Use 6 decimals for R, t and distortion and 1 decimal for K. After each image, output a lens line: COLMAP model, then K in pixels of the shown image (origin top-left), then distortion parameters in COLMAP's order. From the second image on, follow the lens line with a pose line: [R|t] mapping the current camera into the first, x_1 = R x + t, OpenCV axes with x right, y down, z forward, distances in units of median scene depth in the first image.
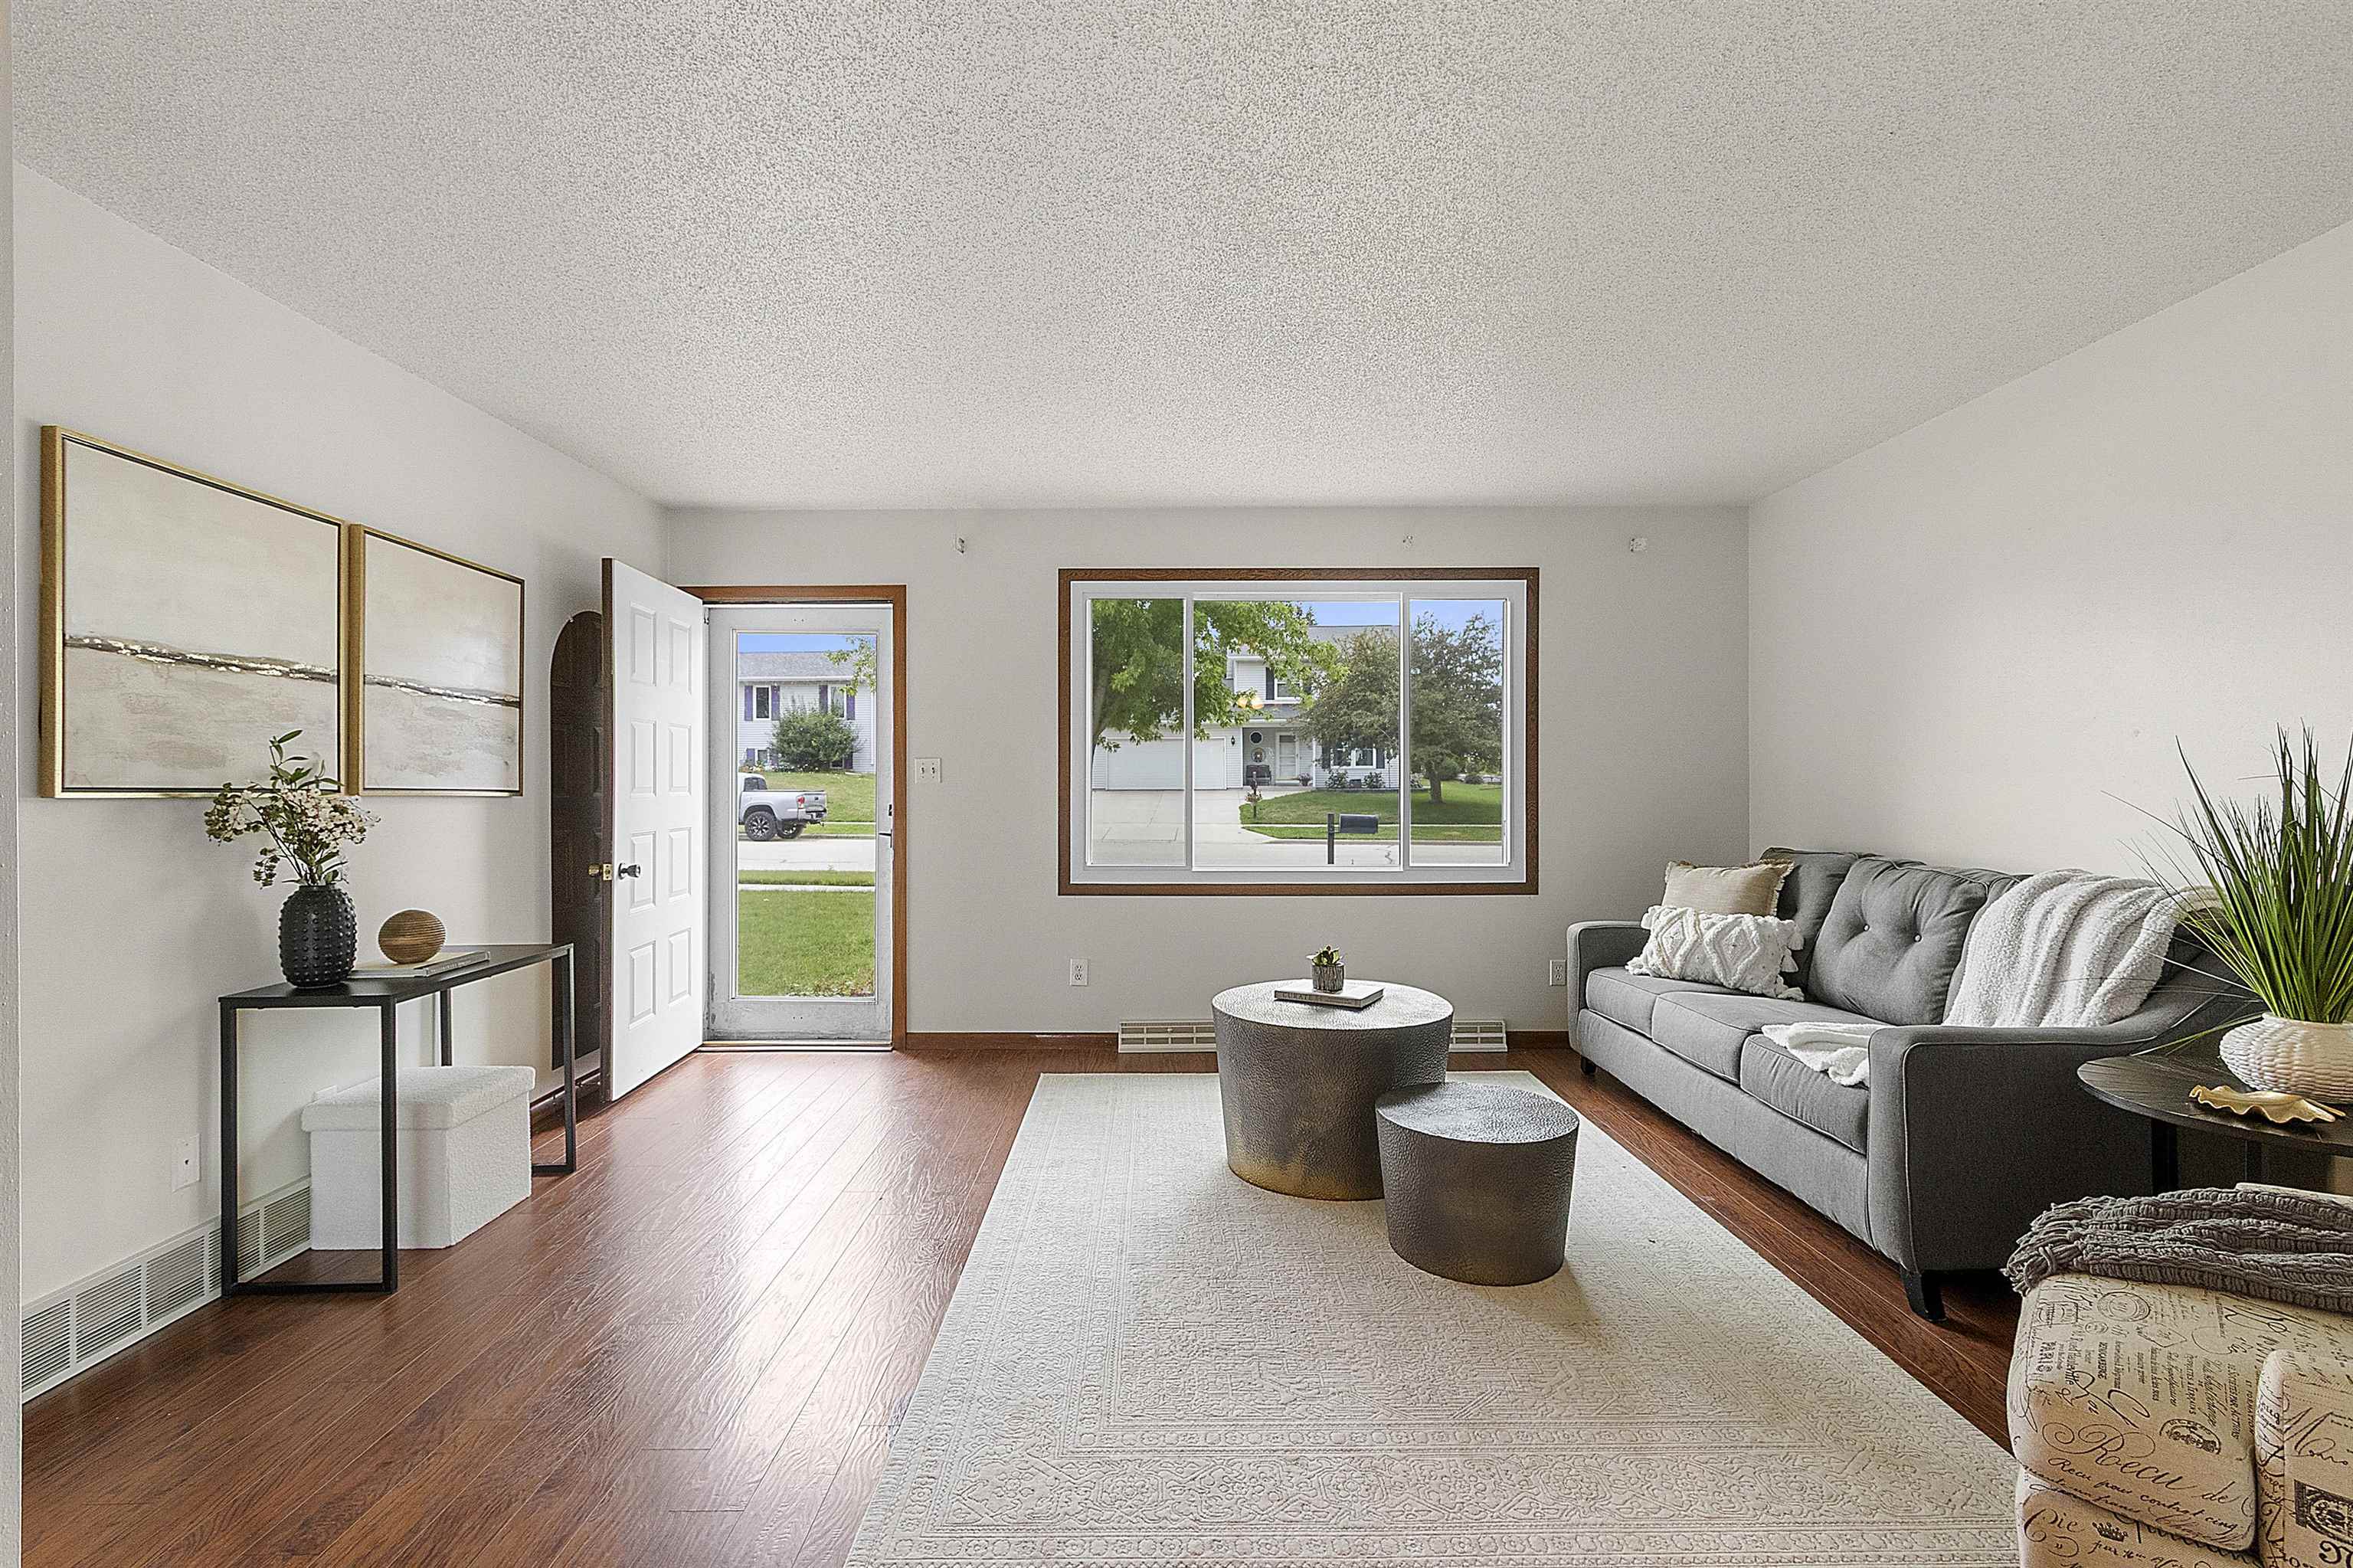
lens RADIAL K [[1086.6, 0, 1166.8], [0, 1086.6, 779.2], [0, 0, 1]] dist [0.003308, -0.001047]
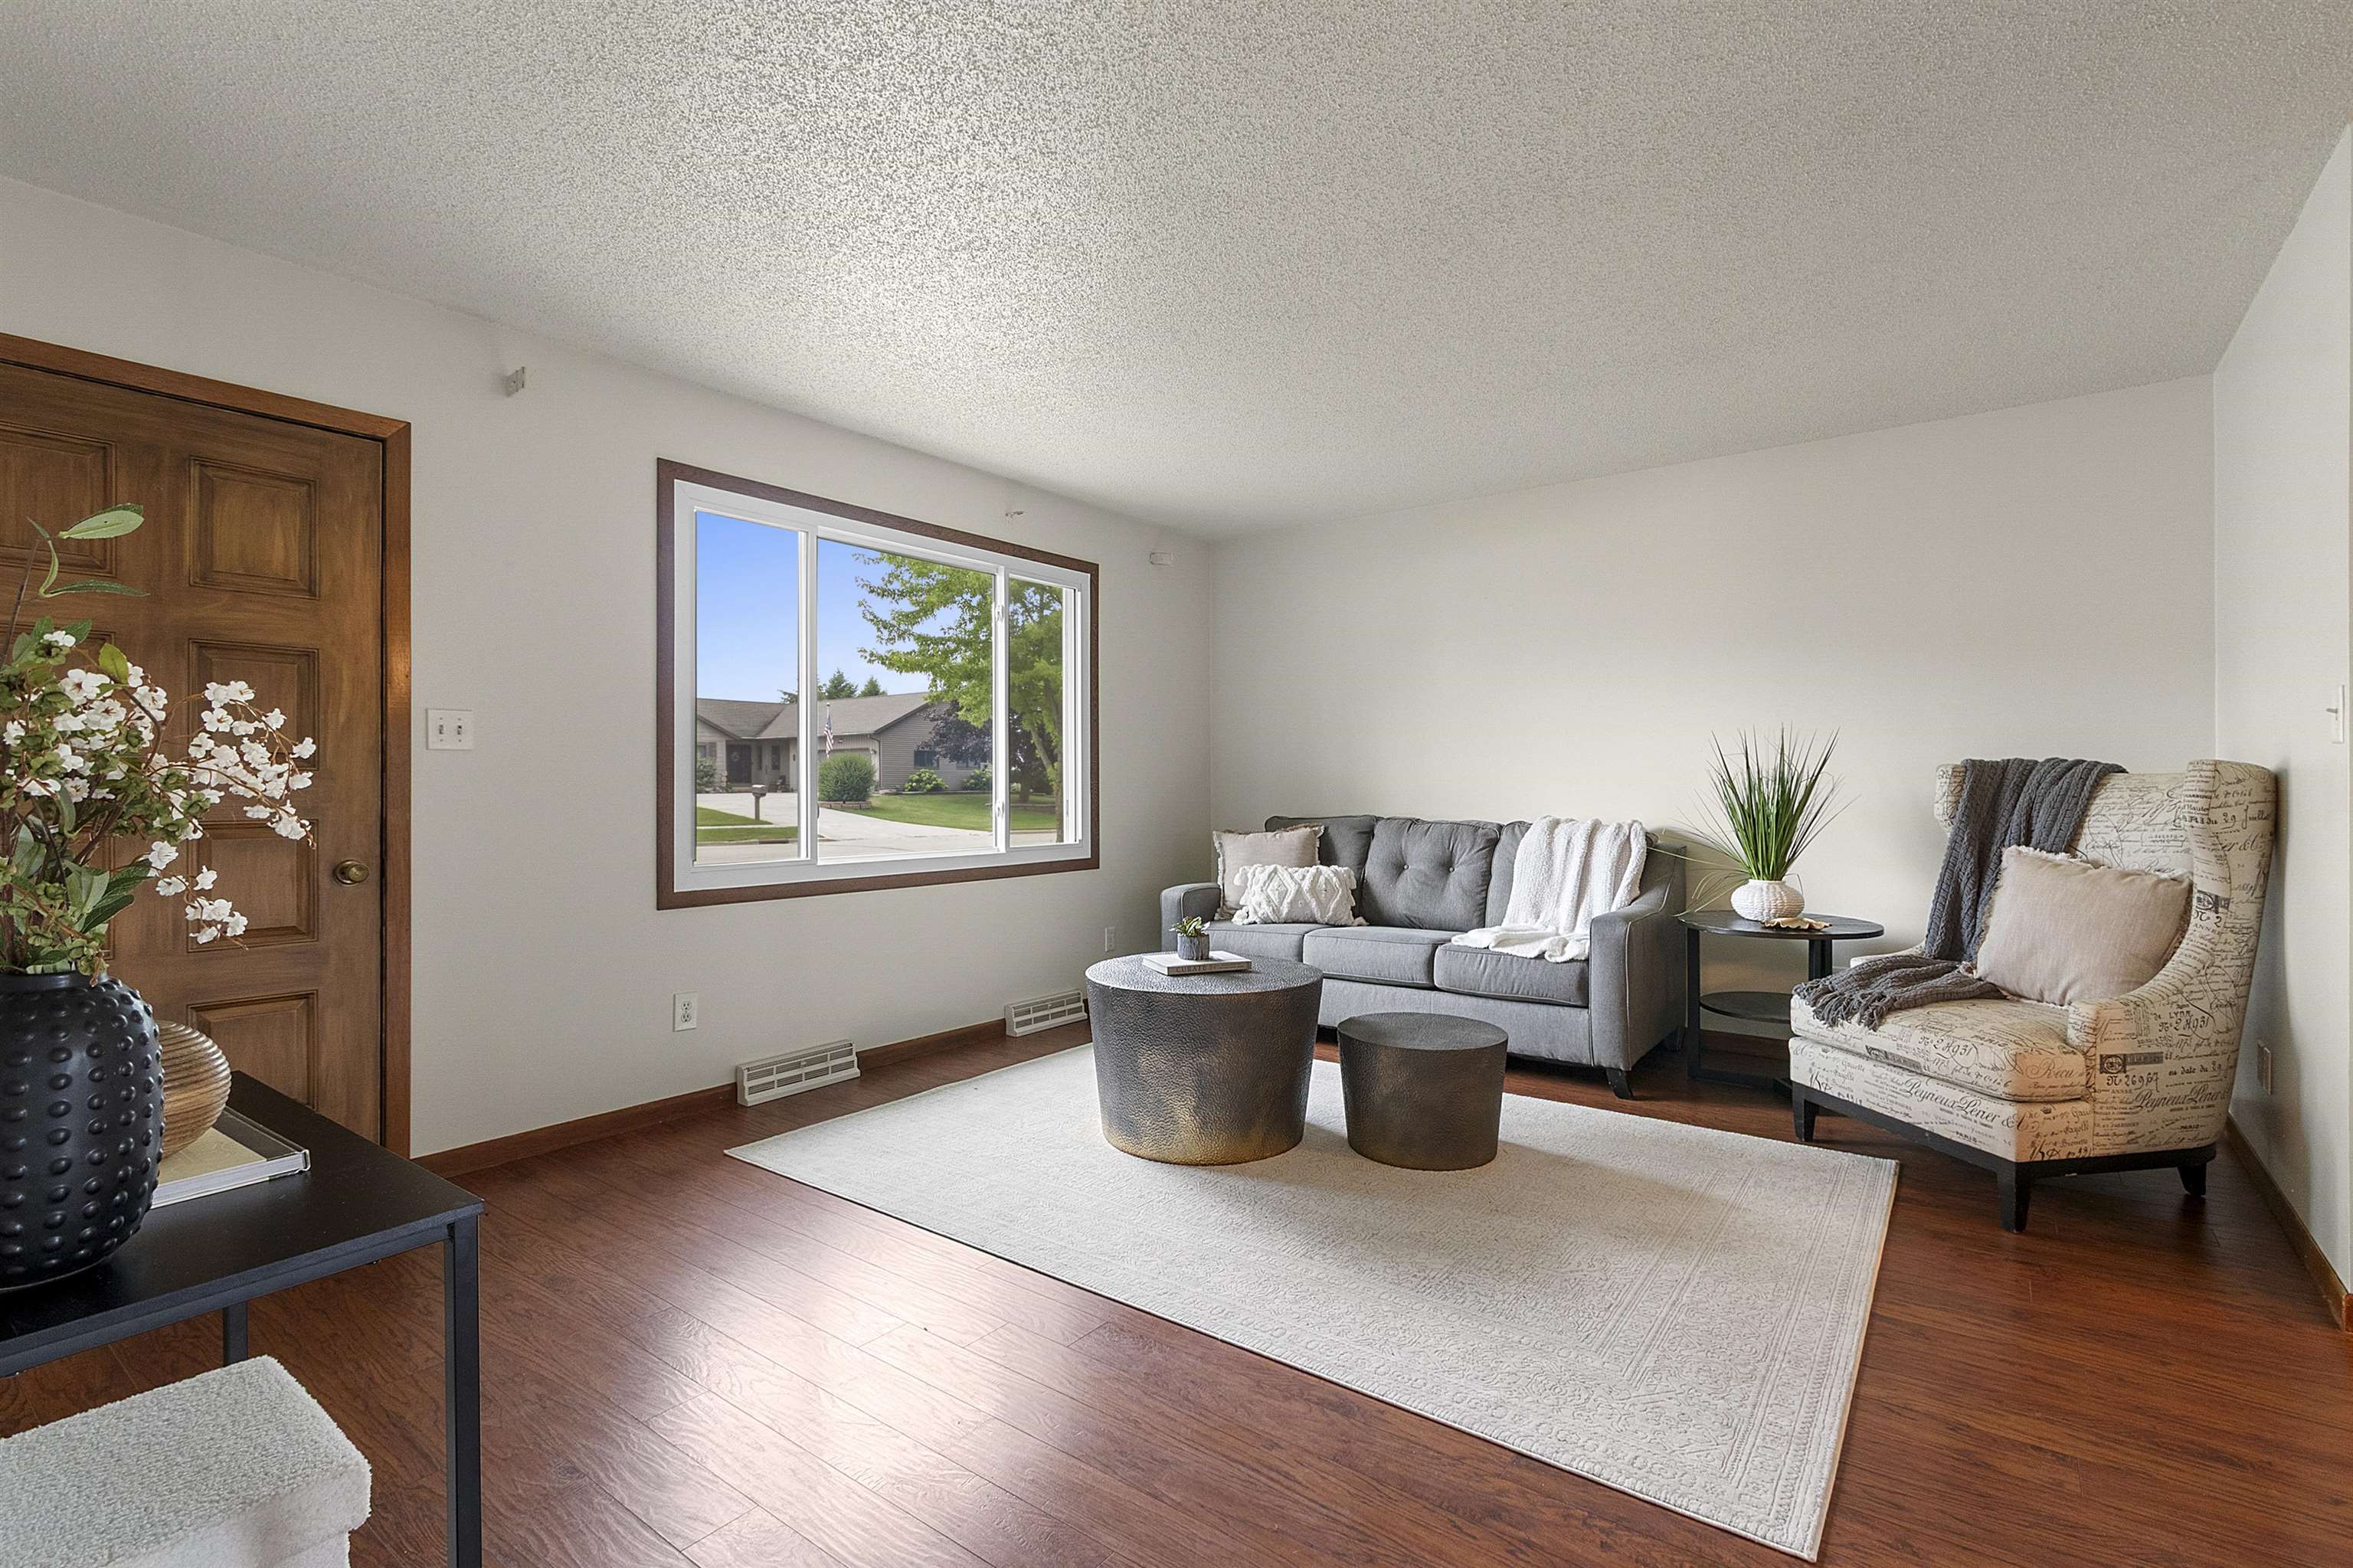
lens RADIAL K [[1086.6, 0, 1184.2], [0, 1086.6, 778.9], [0, 0, 1]] dist [0.003308, -0.001047]
pose [[0.598692, 0.004832, 0.800965, -0.594435], [-0.002279, 0.999988, -0.004329, 0.028171], [-0.800976, 0.000766, 0.598696, 0.365957]]
